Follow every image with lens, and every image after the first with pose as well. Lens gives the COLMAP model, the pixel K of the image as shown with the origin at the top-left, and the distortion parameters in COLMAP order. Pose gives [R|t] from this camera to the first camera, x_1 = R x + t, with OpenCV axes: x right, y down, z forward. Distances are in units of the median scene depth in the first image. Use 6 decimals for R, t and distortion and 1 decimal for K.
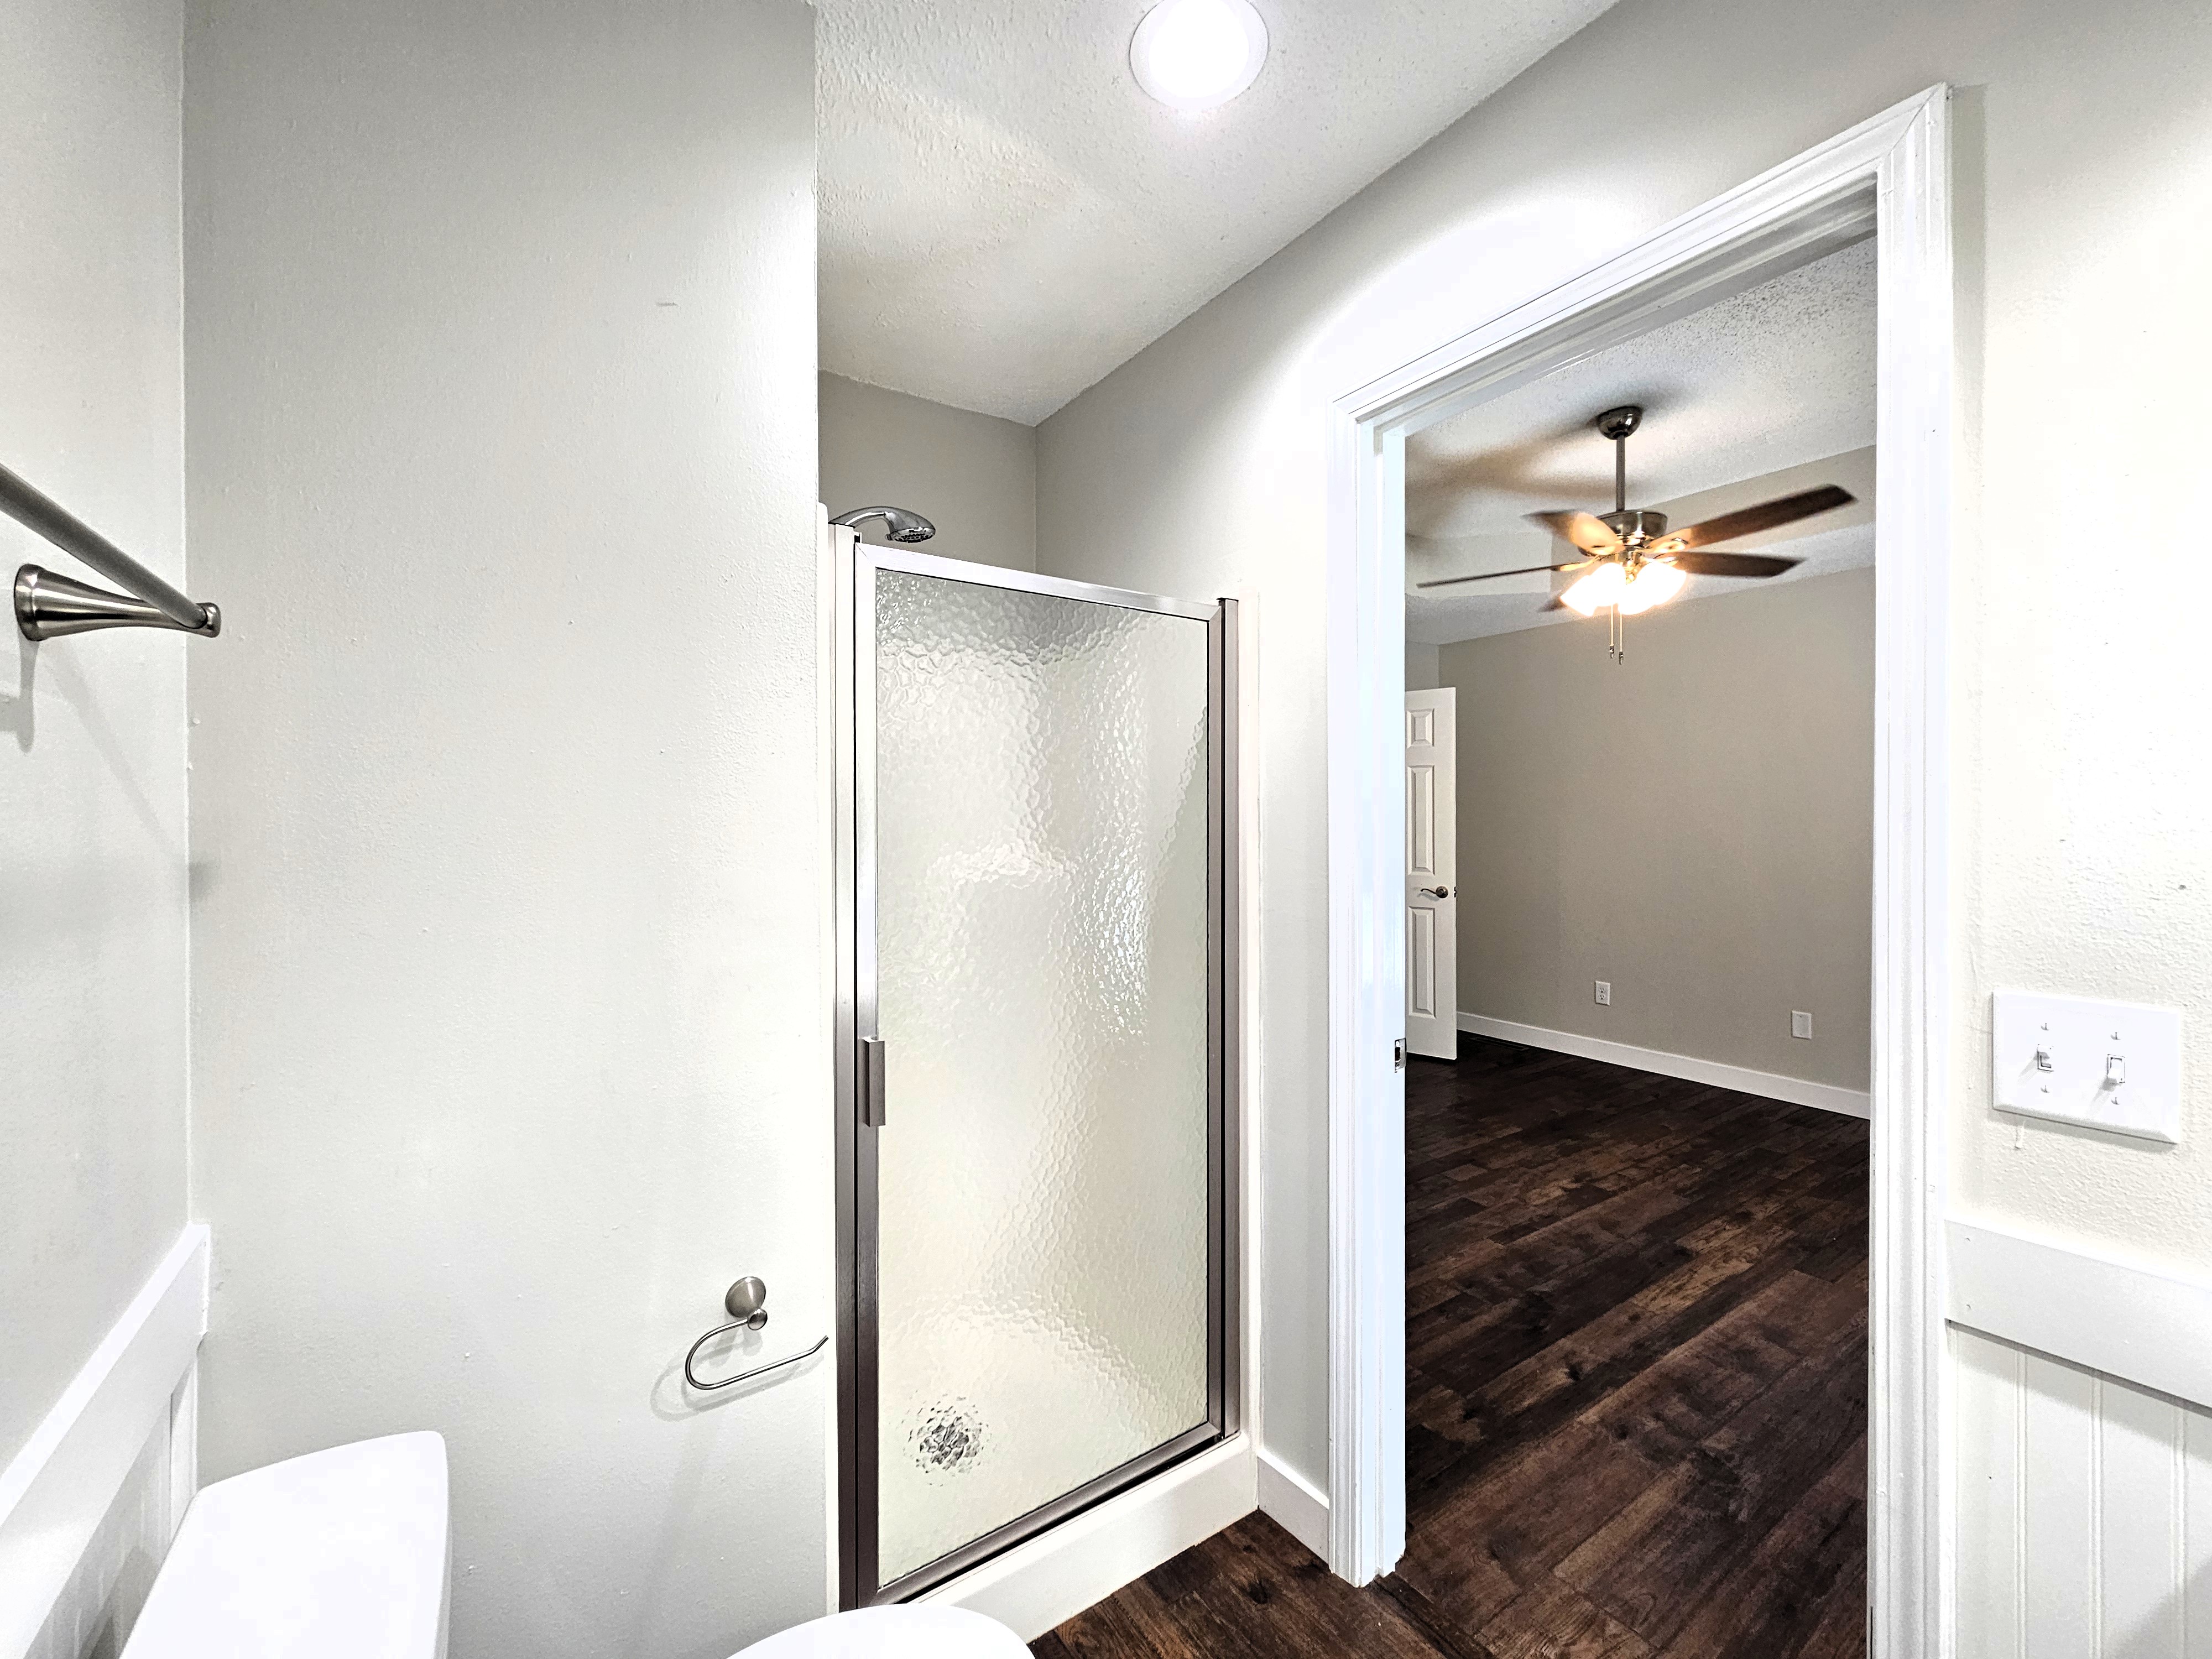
lens RADIAL K [[911.5, 0, 1108.4], [0, 911.5, 821.7], [0, 0, 1]] dist [-0.000490, -0.000046]
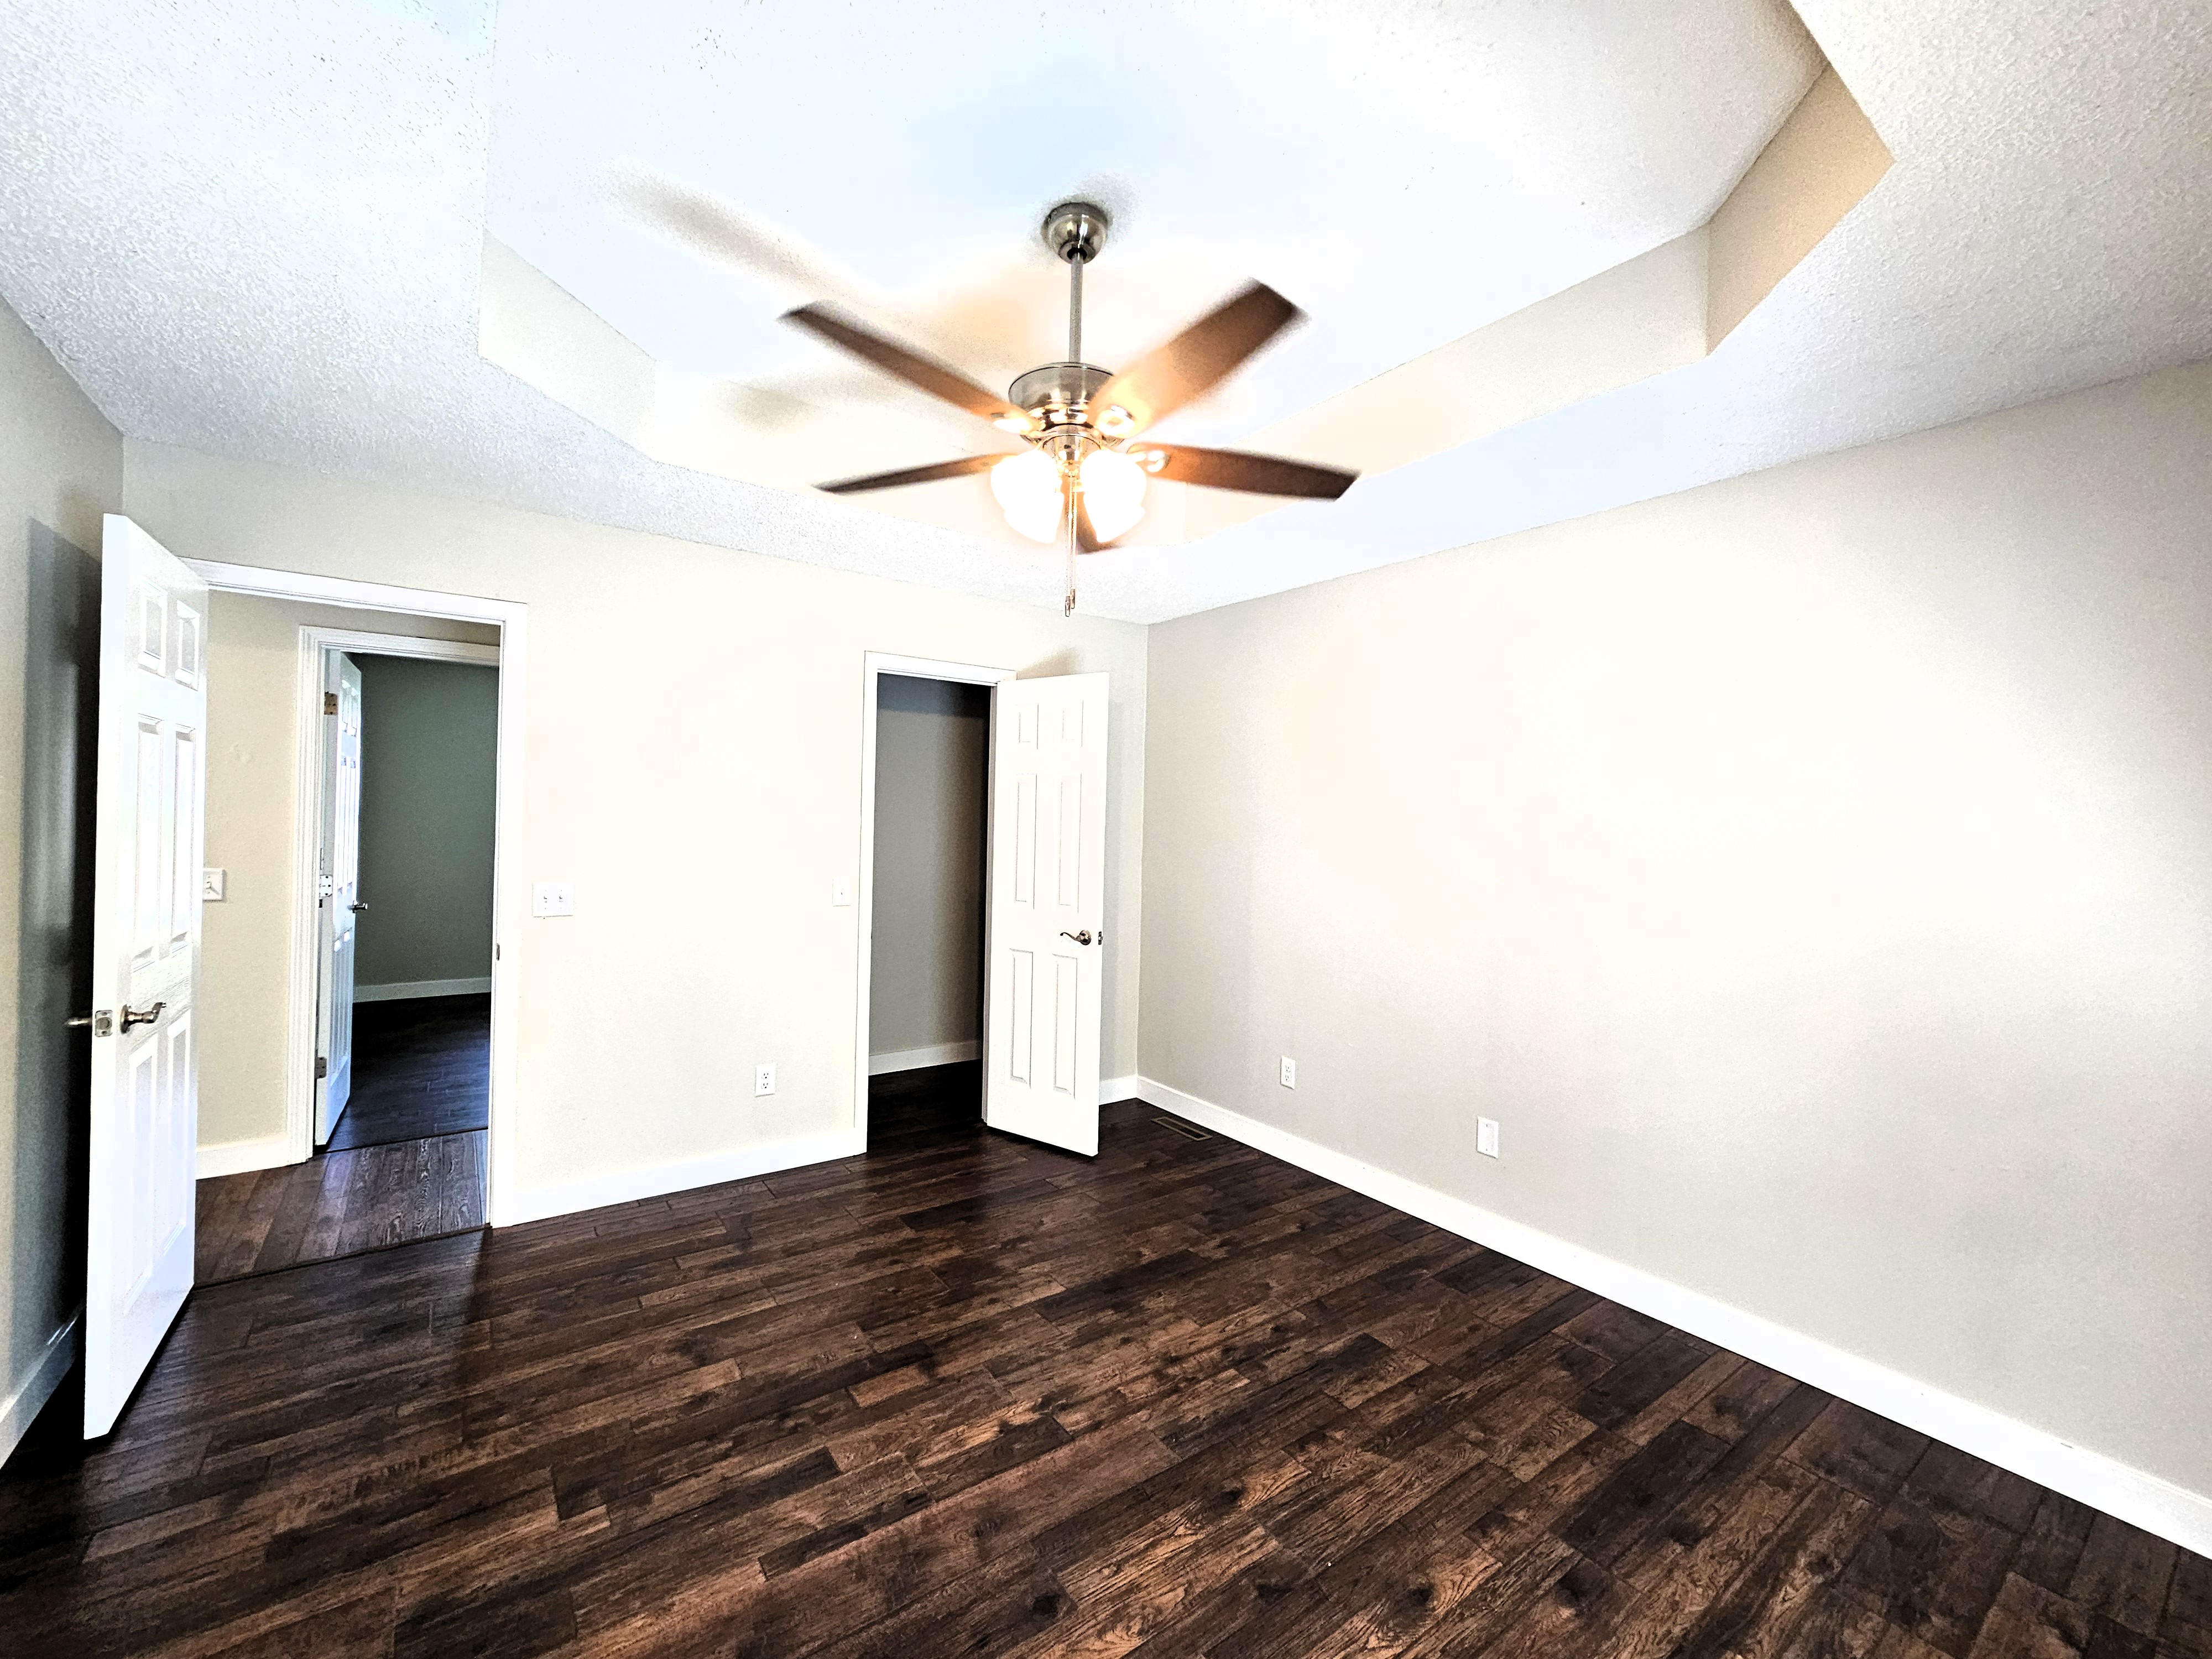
lens RADIAL K [[908.1, 0, 1108.2], [0, 908.1, 822.6], [0, 0, 1]] dist [0.000165, 0.000314]
pose [[0.999003, 0.029121, 0.033825, 0.529036], [-0.029024, 0.999573, -0.003343, -0.026678], [-0.033908, 0.002358, 0.999422, 0.342647]]
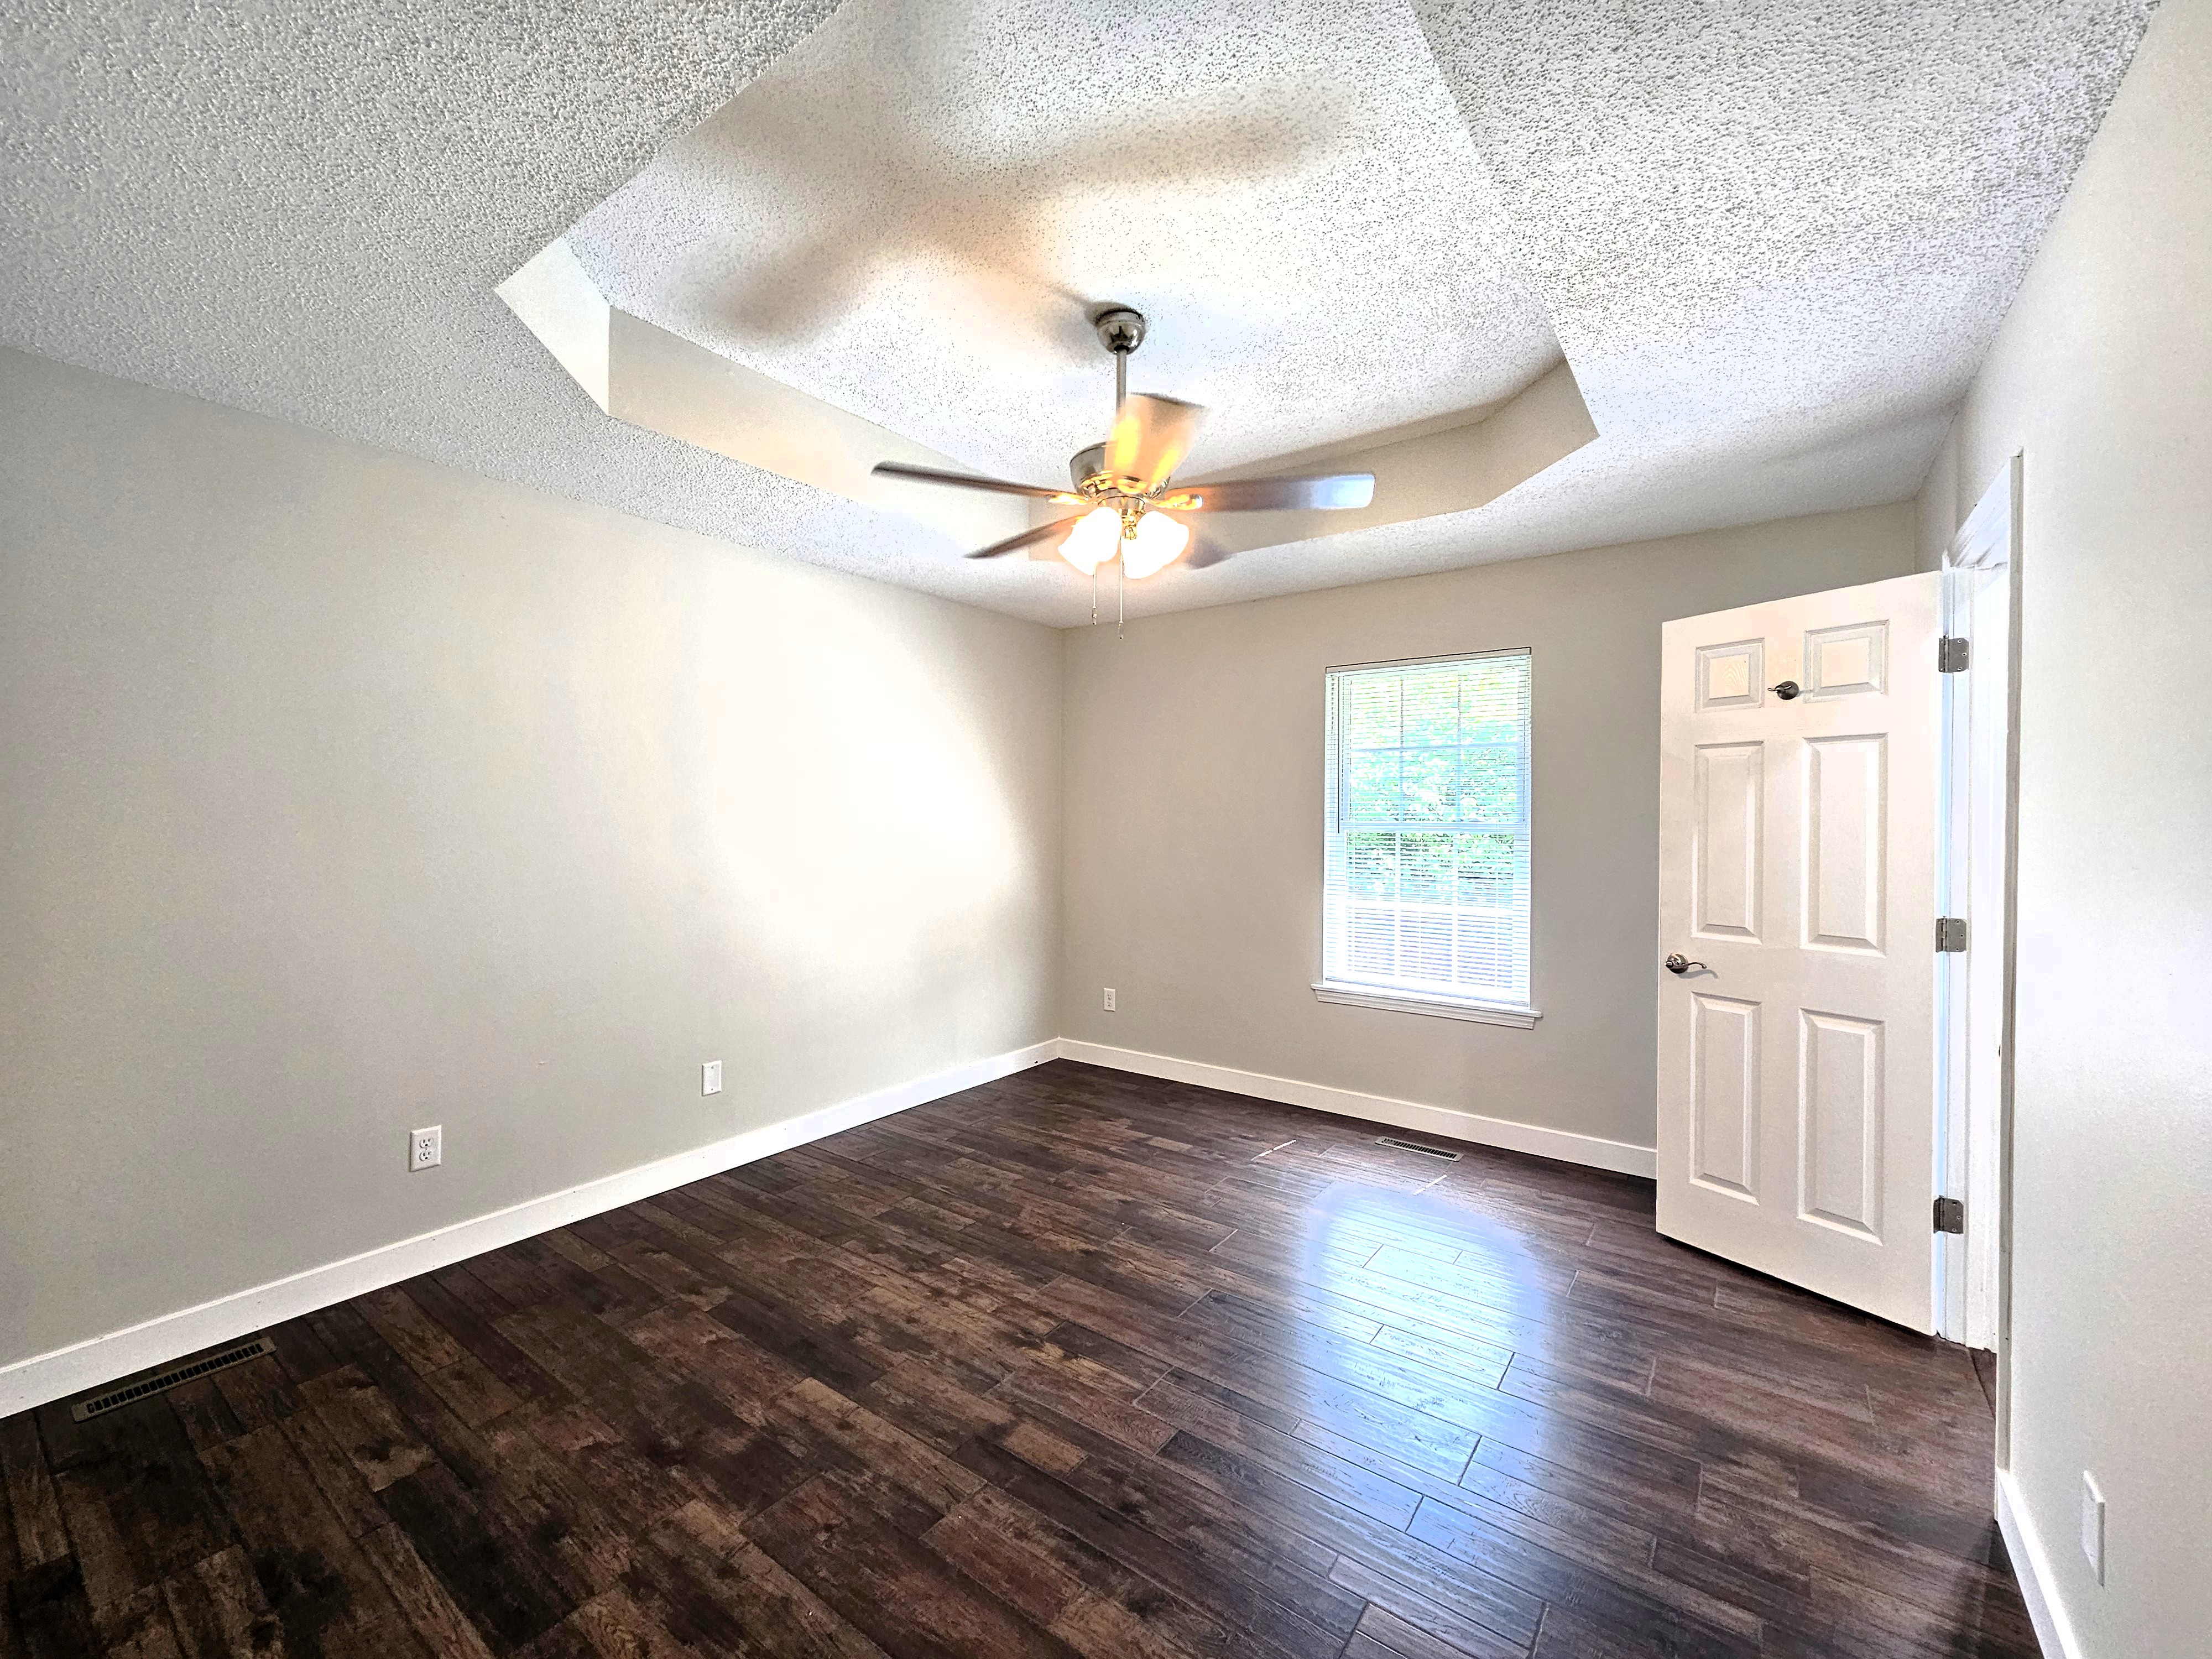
lens RADIAL K [[908.1, 0, 1108.2], [0, 908.1, 822.6], [0, 0, 1]] dist [0.000165, 0.000314]
pose [[-0.339917, -0.006906, 0.940430, -0.165201], [0.004638, 0.999949, 0.009020, -0.017215], [-0.940444, 0.007427, -0.339867, 1.182932]]
